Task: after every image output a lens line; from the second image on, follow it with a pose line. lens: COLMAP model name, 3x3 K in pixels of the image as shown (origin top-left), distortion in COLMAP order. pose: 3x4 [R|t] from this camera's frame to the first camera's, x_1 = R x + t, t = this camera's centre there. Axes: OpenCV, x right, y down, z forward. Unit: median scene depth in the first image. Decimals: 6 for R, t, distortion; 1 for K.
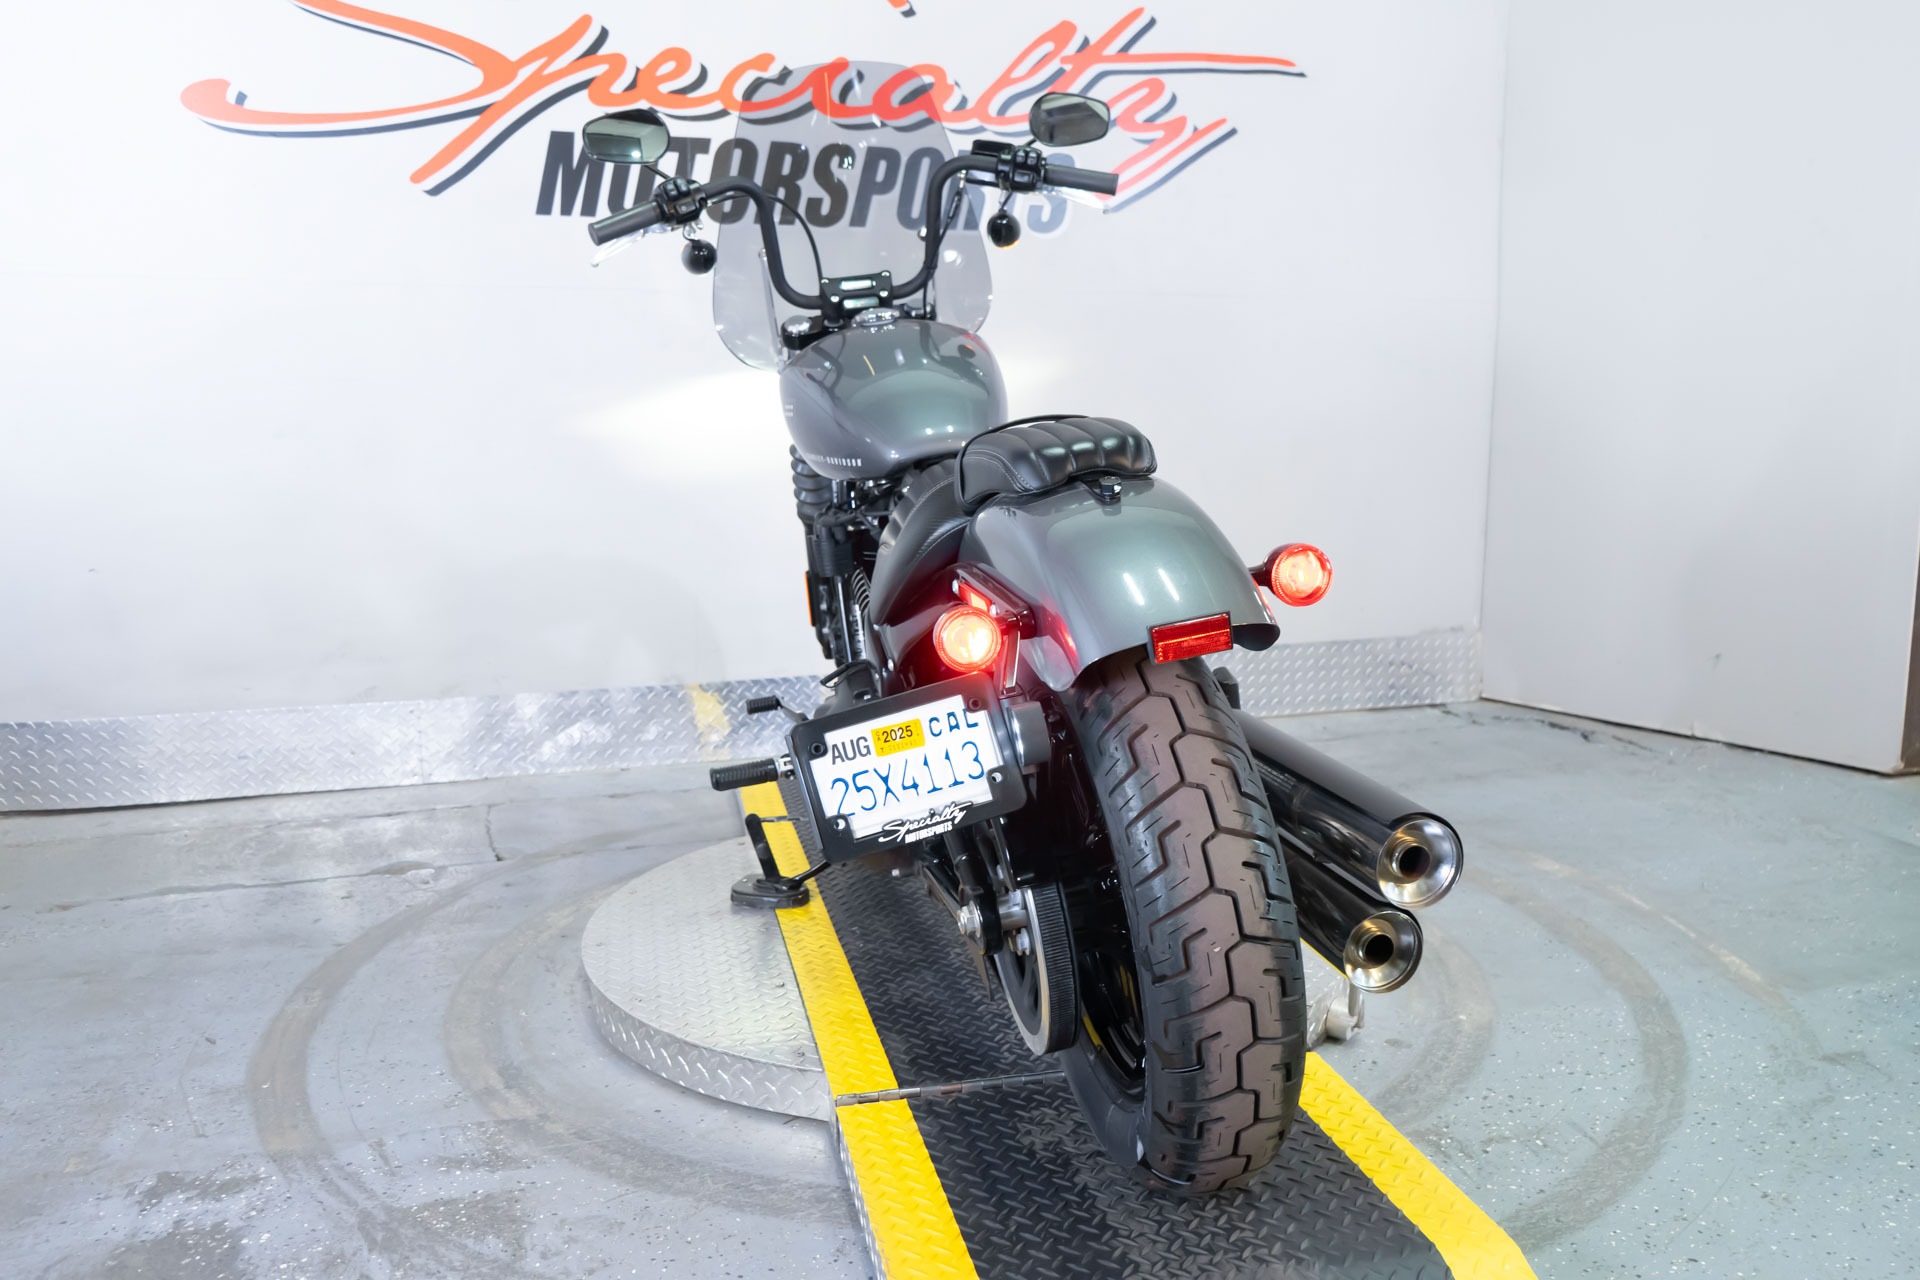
lens RADIAL K [[1538.4, 0, 968.4], [0, 1538.4, 636.7], [0, 0, 1]] dist [0.003526, -0.001609]
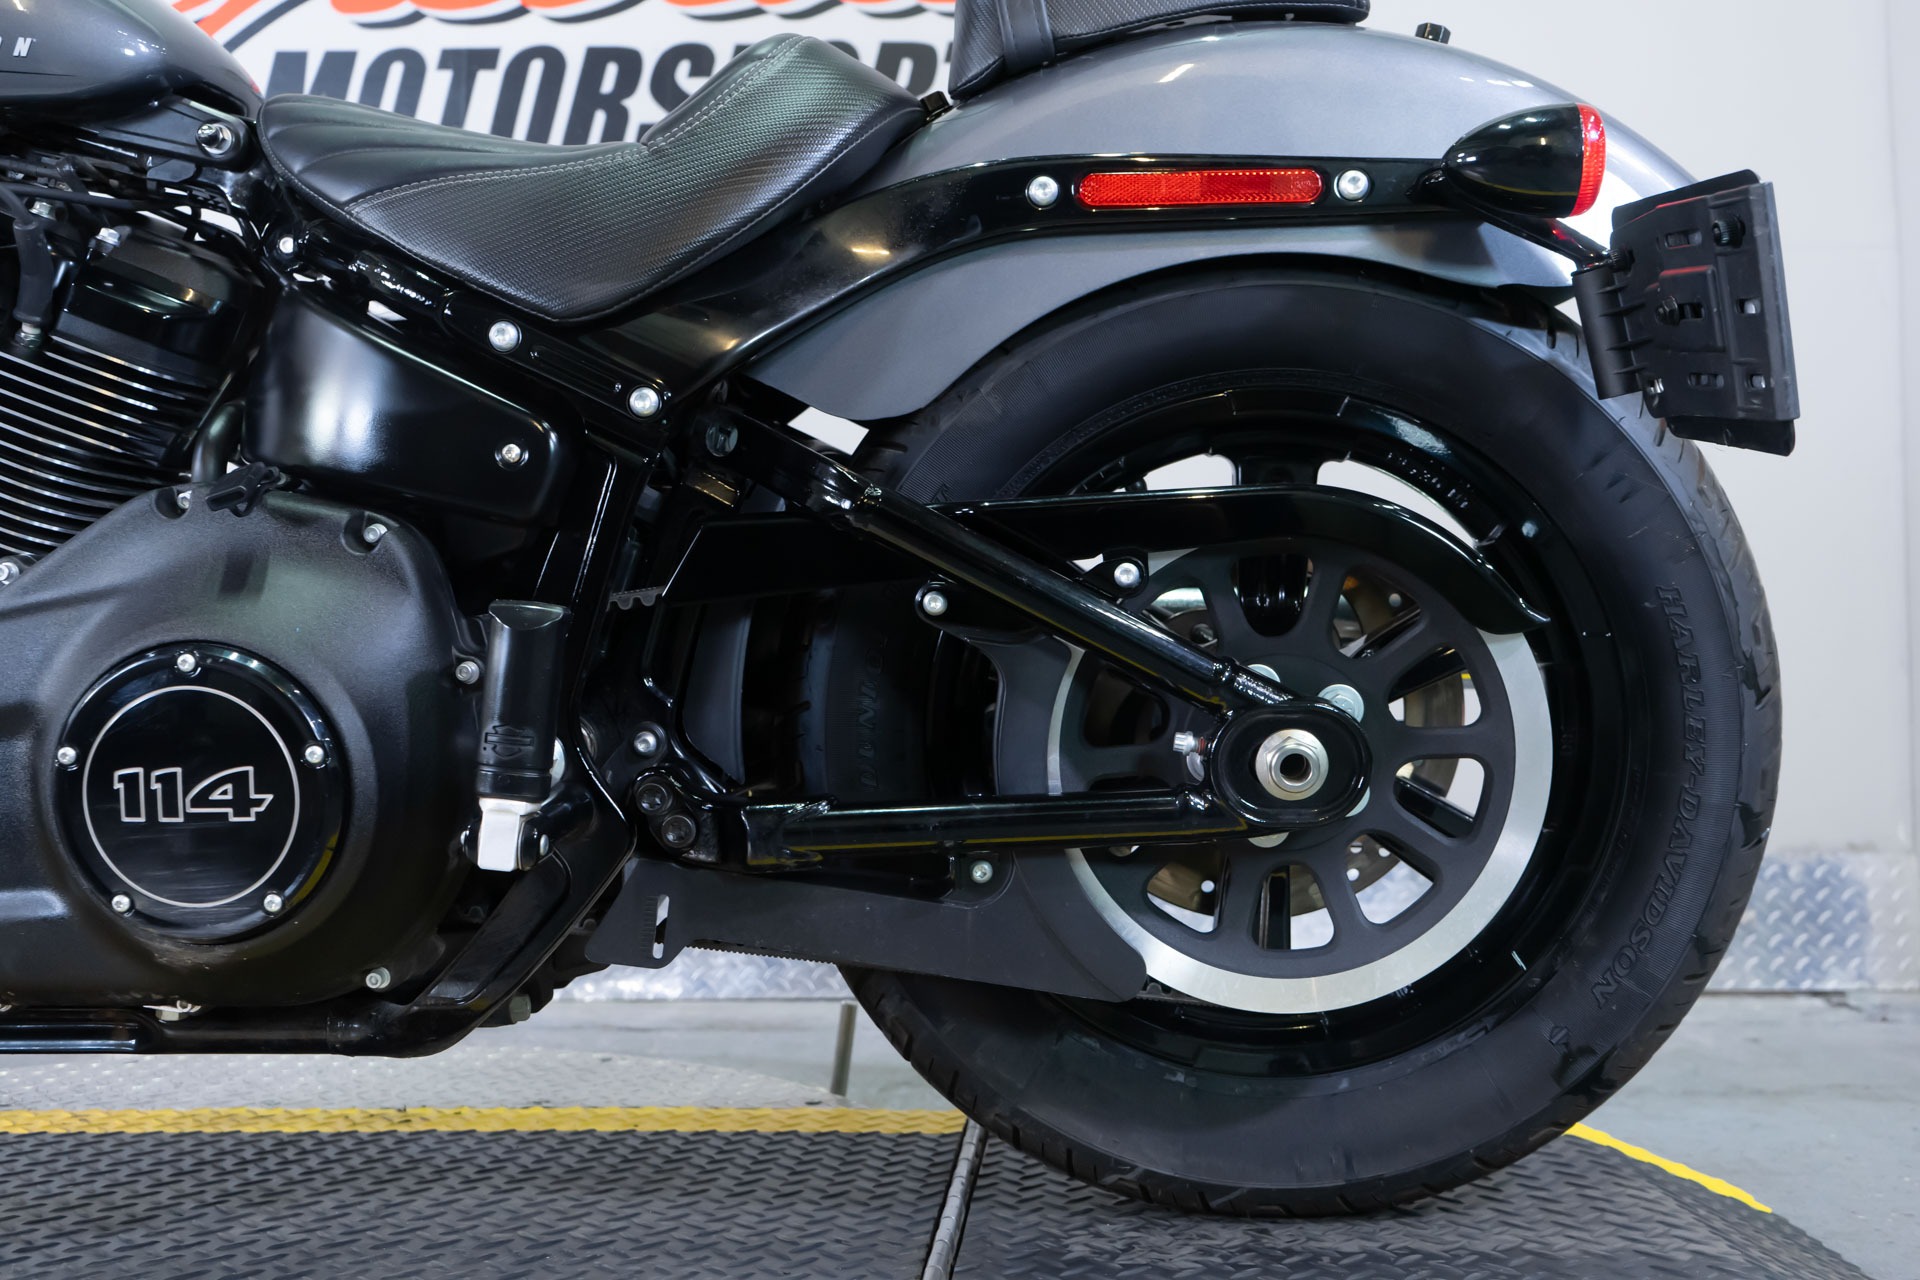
lens RADIAL K [[1725.5, 0, 960.0], [0, 1725.5, 640.0], [0, 0, 1]] dist [0.005946, -0.001448]
pose [[0.947814, -0.017680, -0.318332, 0.266900], [-0.050581, 0.977478, -0.204888, 0.077257], [0.314785, 0.210298, 0.925573, 0.426505]]
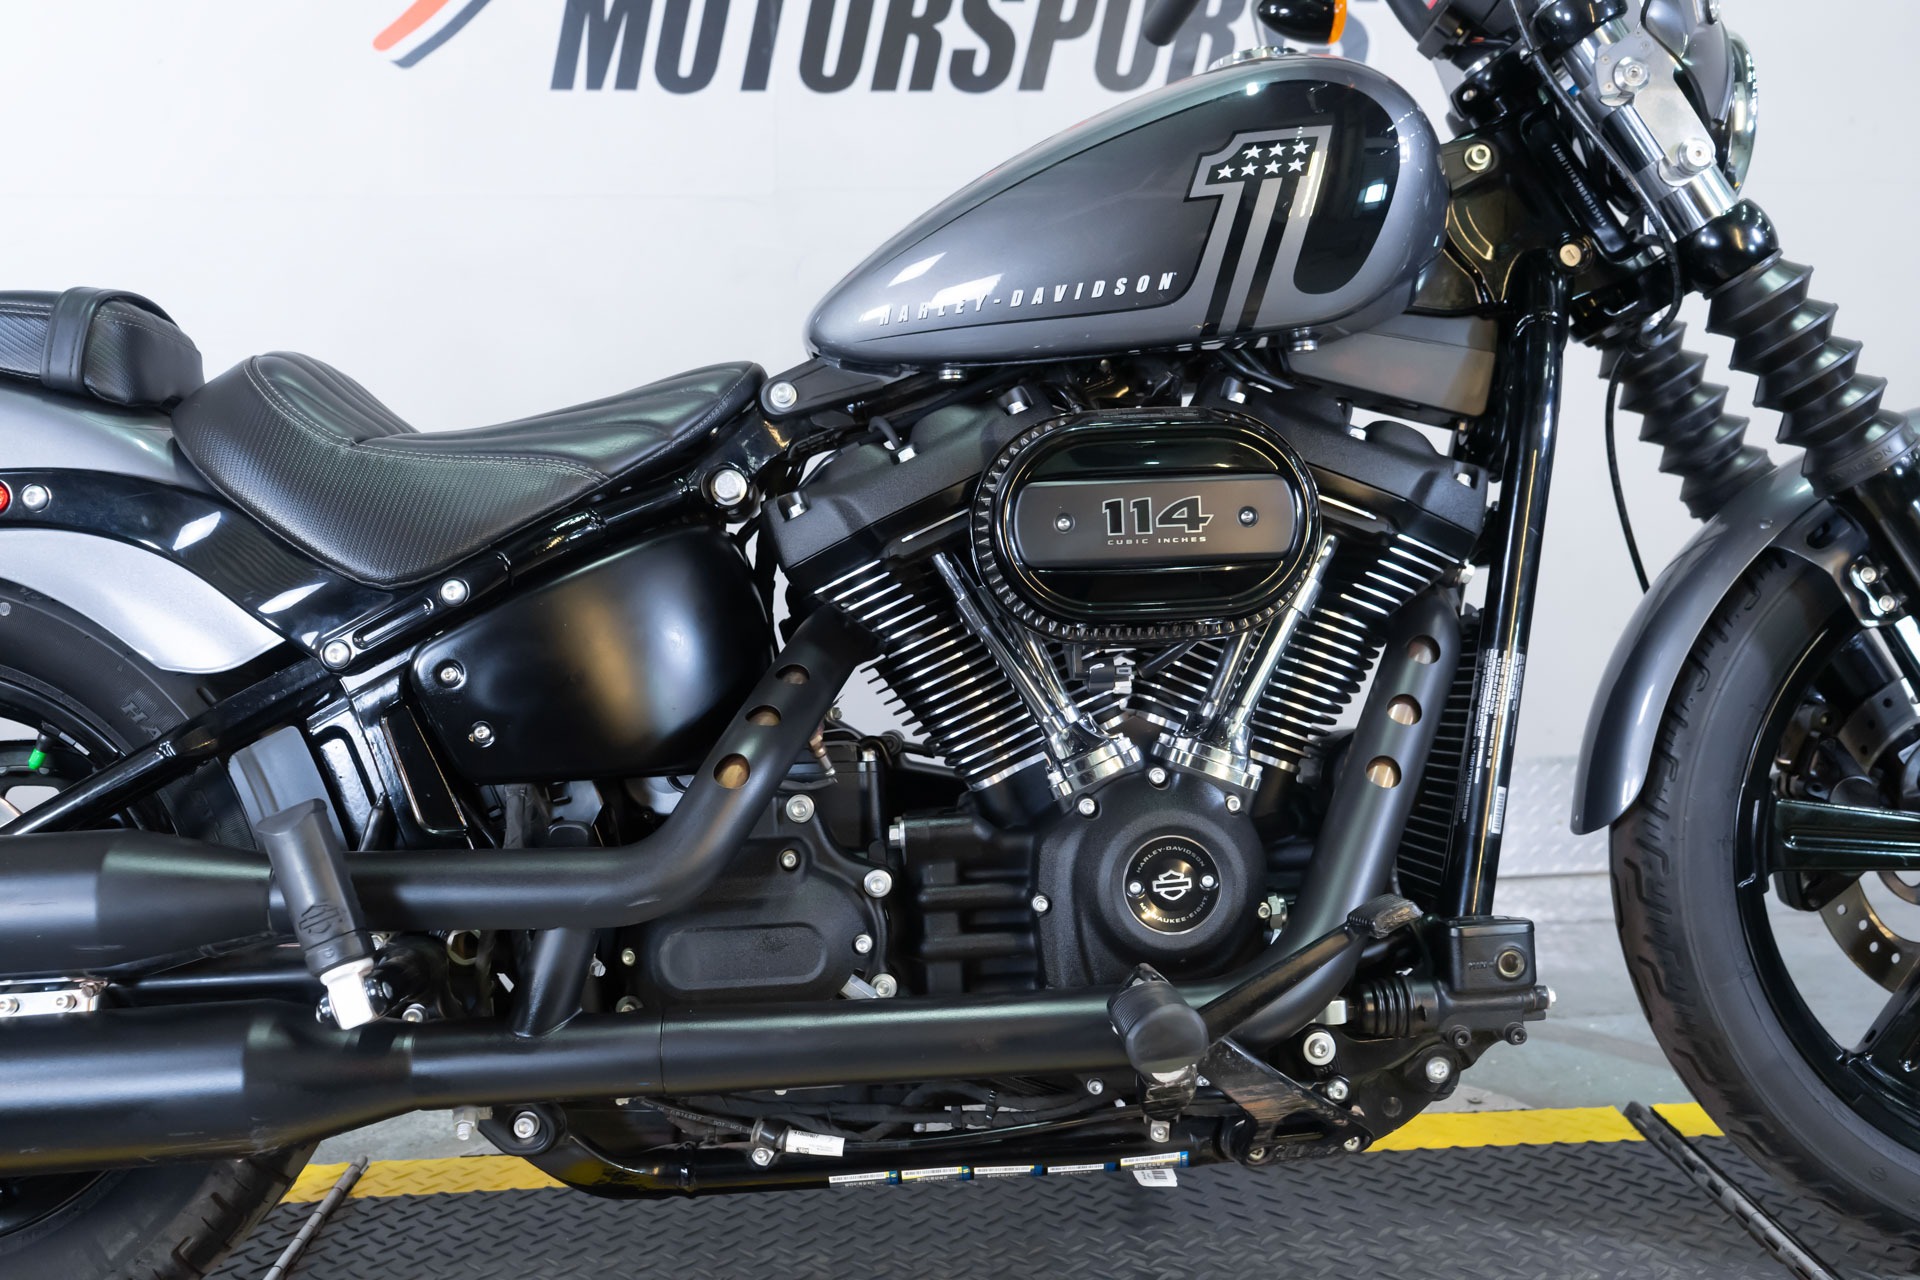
lens RADIAL K [[1725.5, 0, 960.0], [0, 1725.5, 640.0], [0, 0, 1]] dist [0.005946, -0.001448]
pose [[0.973269, 0.010279, -0.229438, 0.071699], [-0.020973, 0.998802, -0.044218, -0.002183], [0.228709, 0.047848, 0.972318, 0.313137]]
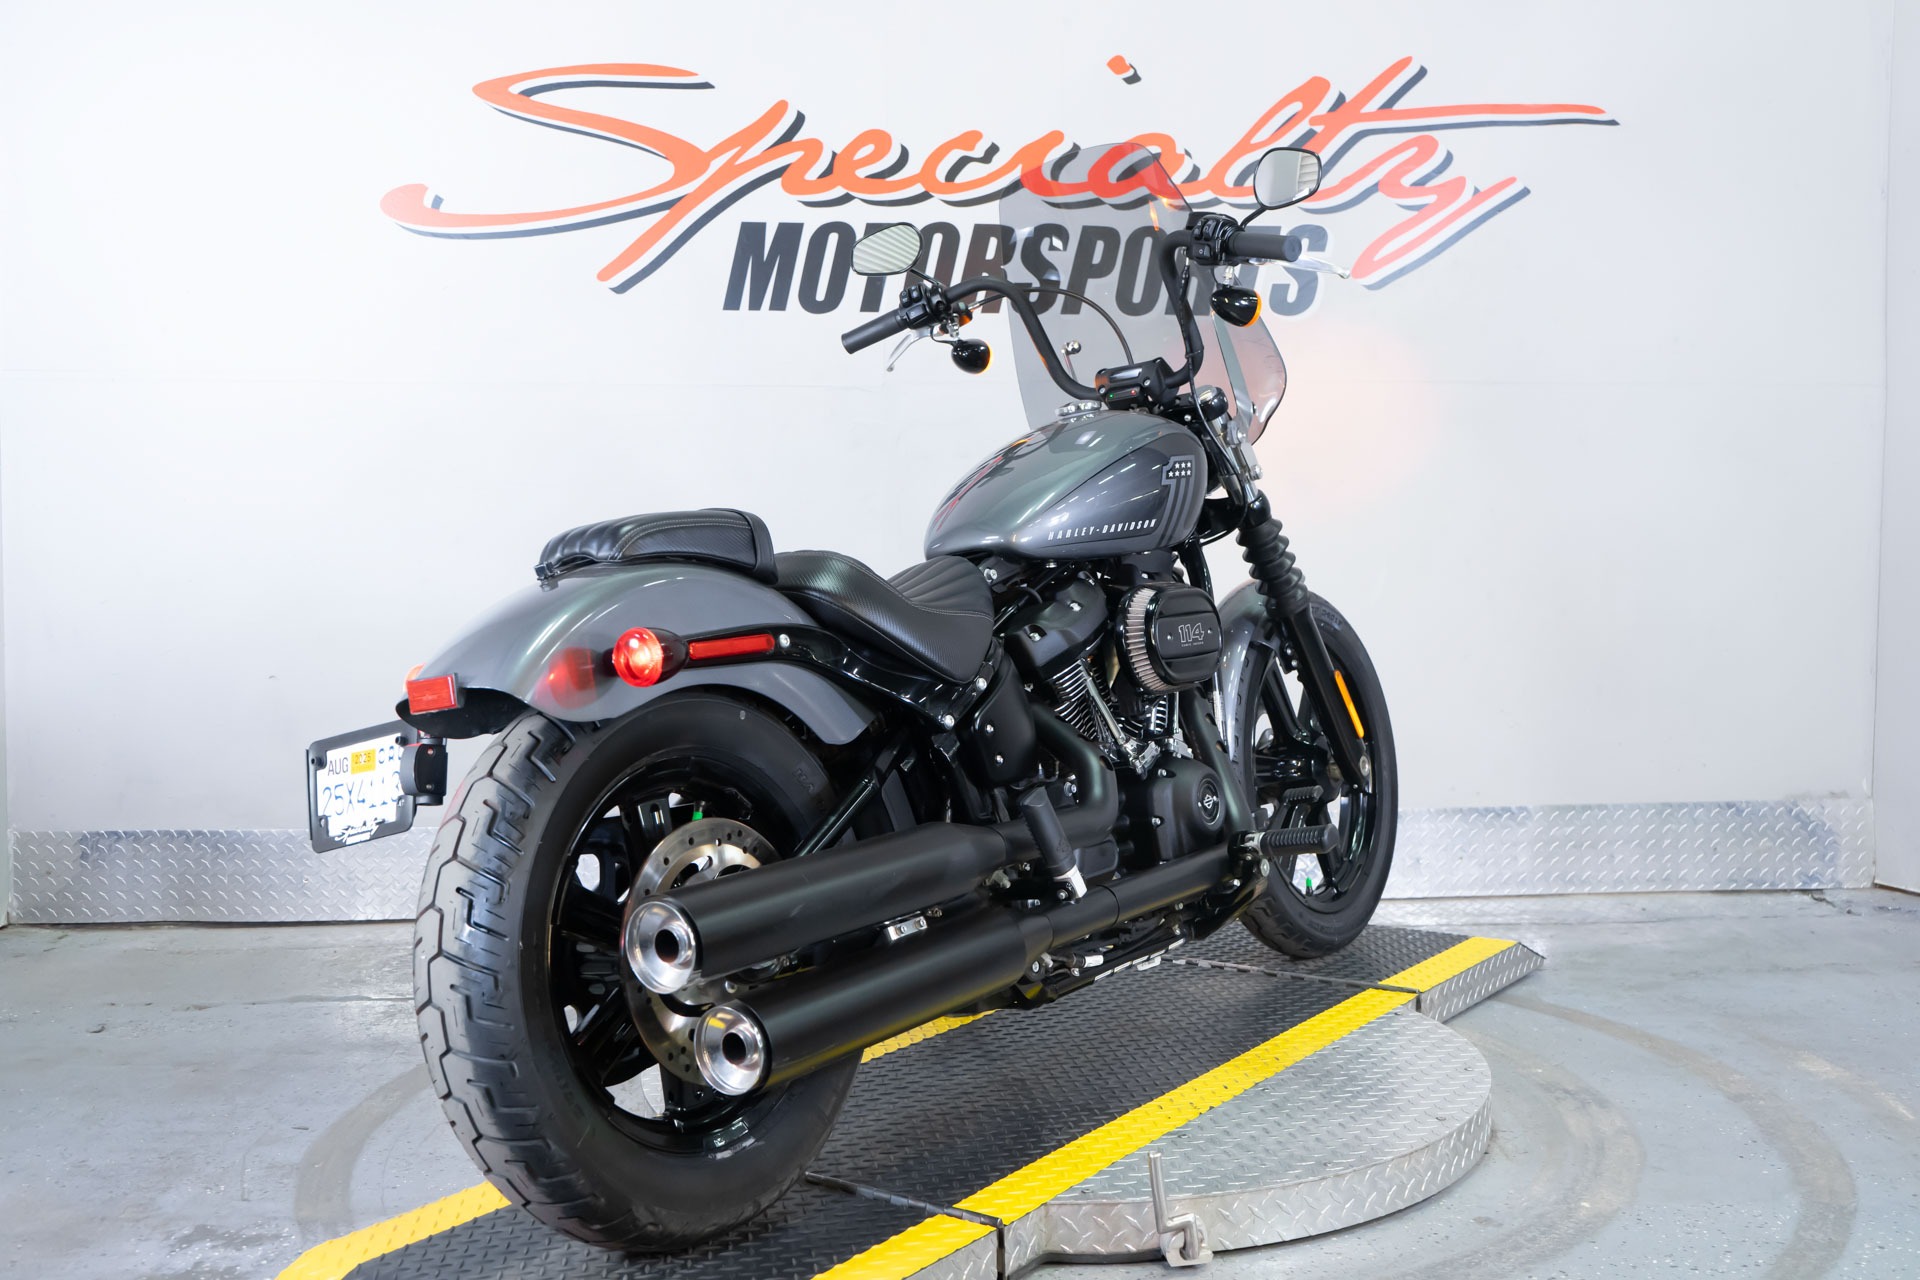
lens RADIAL K [[1963.4, 0, 966.4], [0, 1963.4, 641.2], [0, 0, 1]] dist [0.008268, 0.012889]
pose [[0.971845, 0.014747, -0.235160, 0.148149], [-0.036435, 0.995440, -0.088153, 0.027187], [0.232787, 0.094239, 0.967951, -0.106385]]
